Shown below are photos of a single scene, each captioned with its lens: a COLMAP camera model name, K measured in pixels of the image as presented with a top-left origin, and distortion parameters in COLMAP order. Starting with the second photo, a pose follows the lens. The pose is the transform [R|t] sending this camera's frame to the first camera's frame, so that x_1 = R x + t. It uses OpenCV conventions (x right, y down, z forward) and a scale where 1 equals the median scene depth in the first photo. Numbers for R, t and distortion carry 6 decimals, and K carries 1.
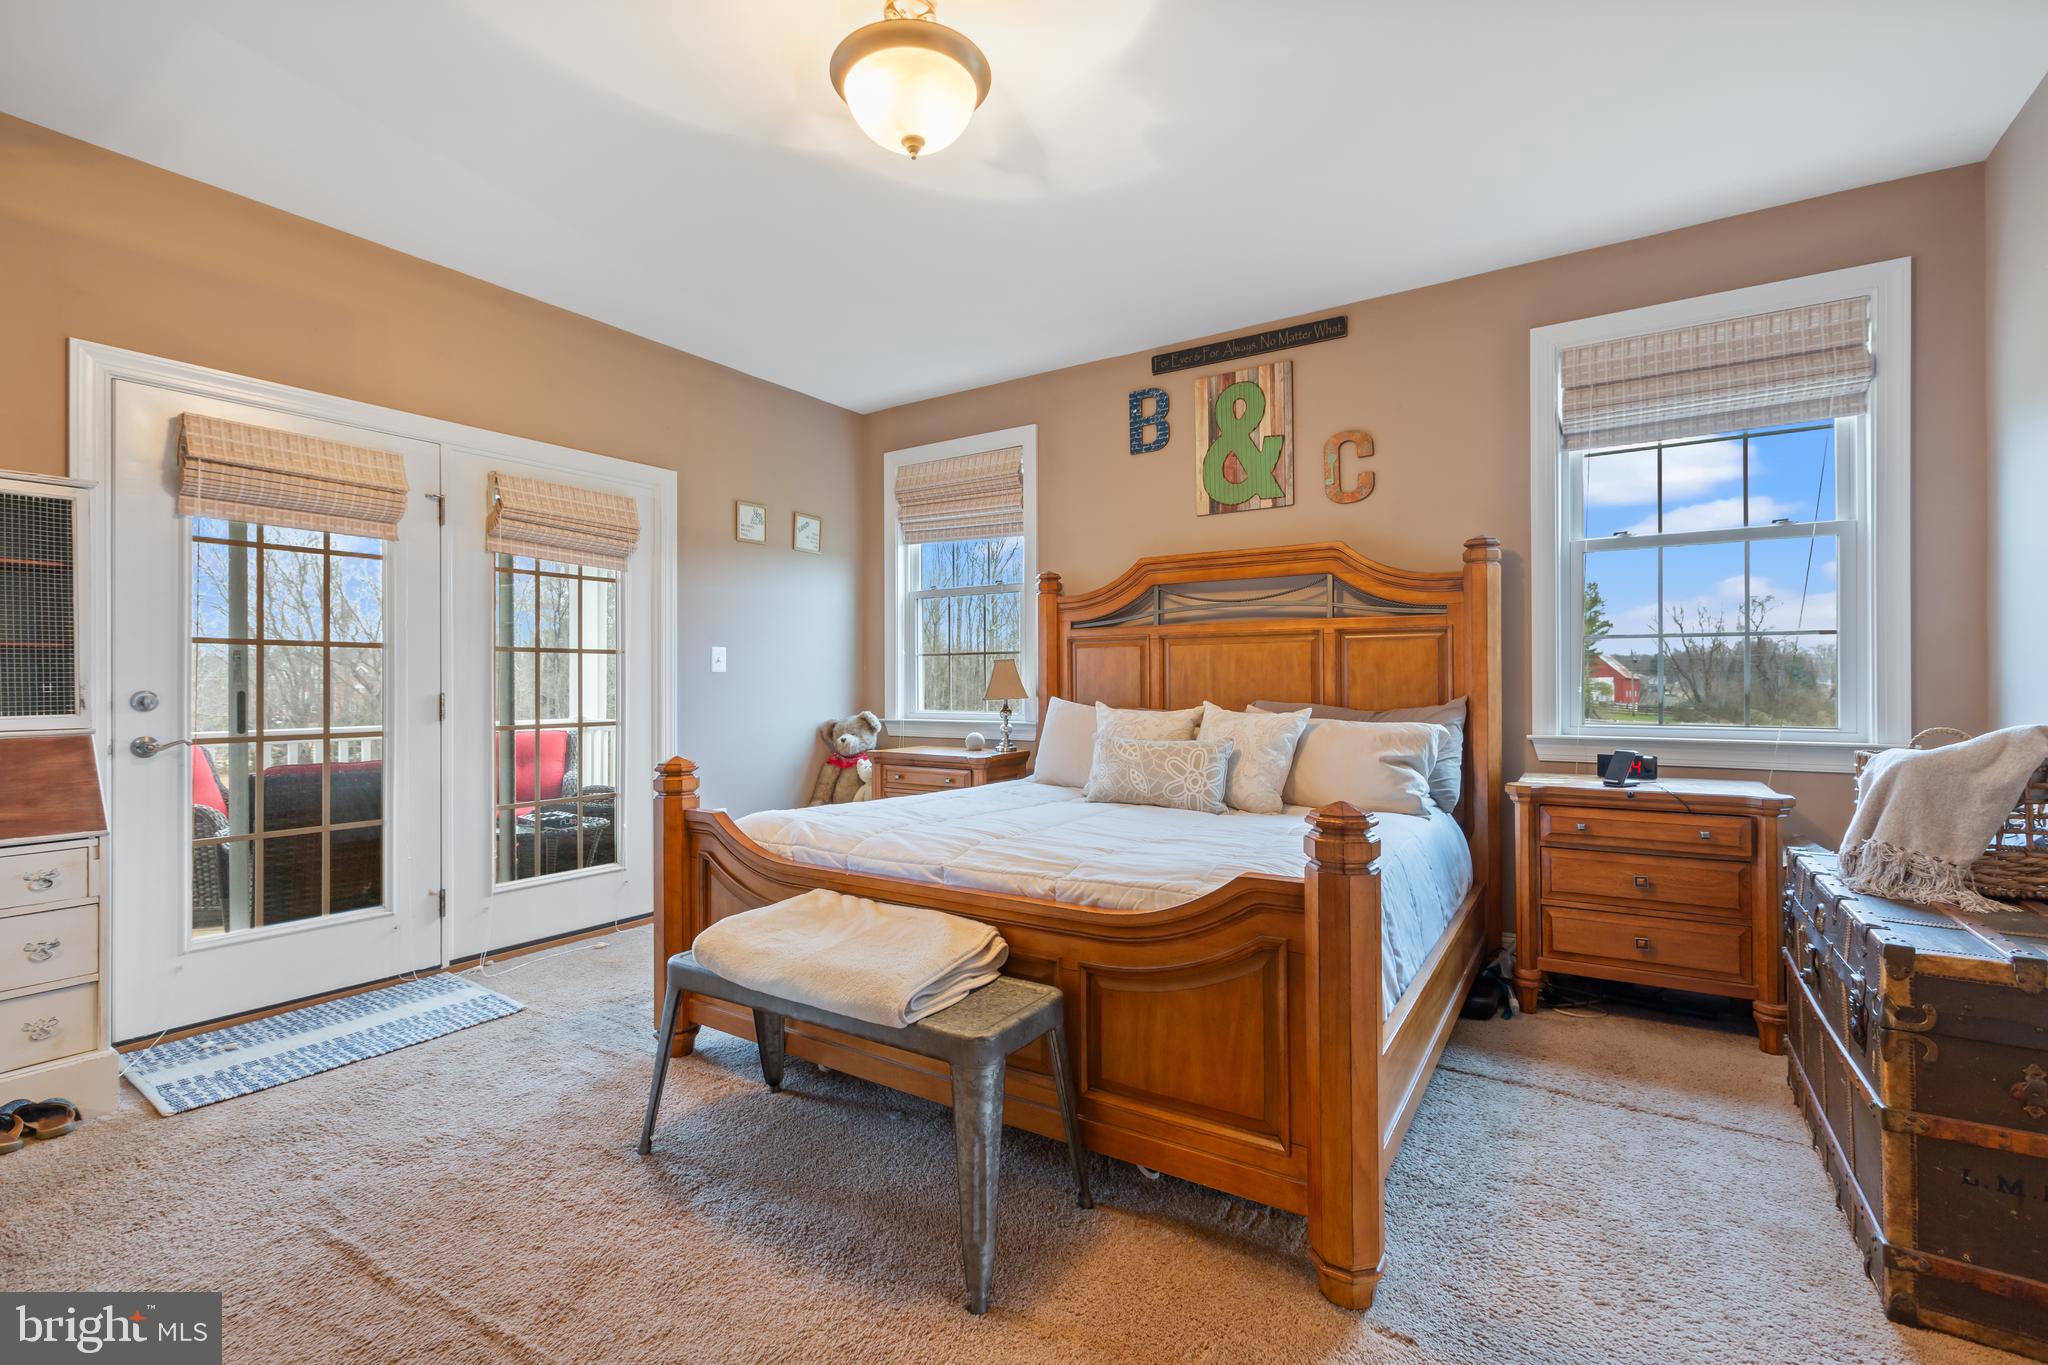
lens RADIAL K [[911.5, 0, 1026.1], [0, 911.5, 682.3], [0, 0, 1]] dist [0.000660, 0.000848]
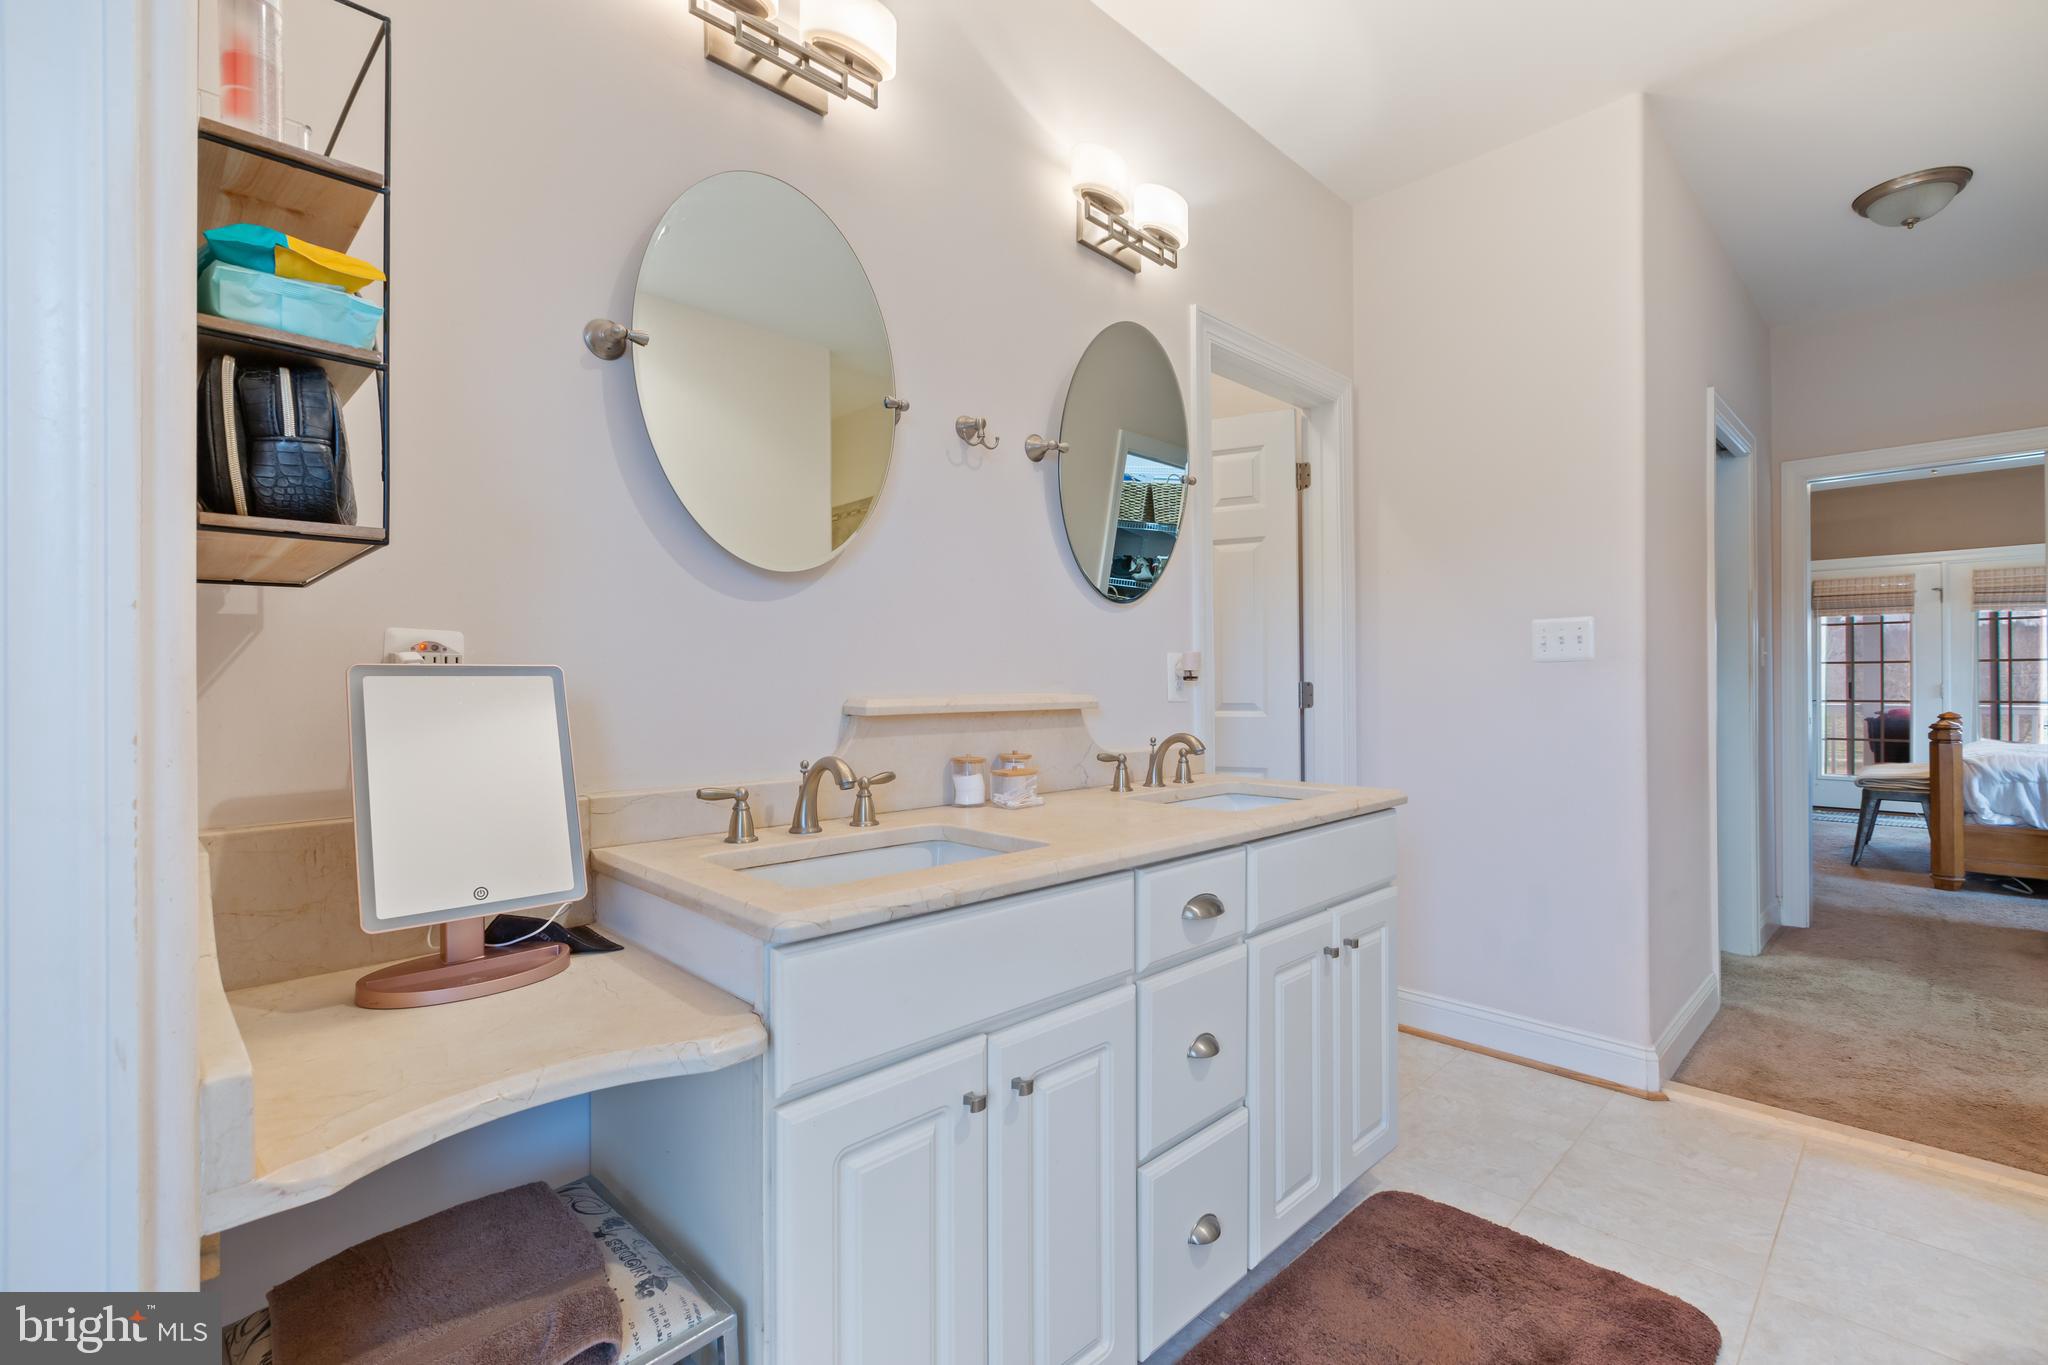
lens RADIAL K [[911.5, 0, 1026.0], [0, 911.5, 683.4], [0, 0, 1]] dist [0.000660, 0.000848]
pose [[-0.224436, 0.002393, -0.974486, 1.941266], [0.006870, 0.999976, 0.000873, -0.004075], [0.974465, -0.006499, -0.224447, -0.590087]]
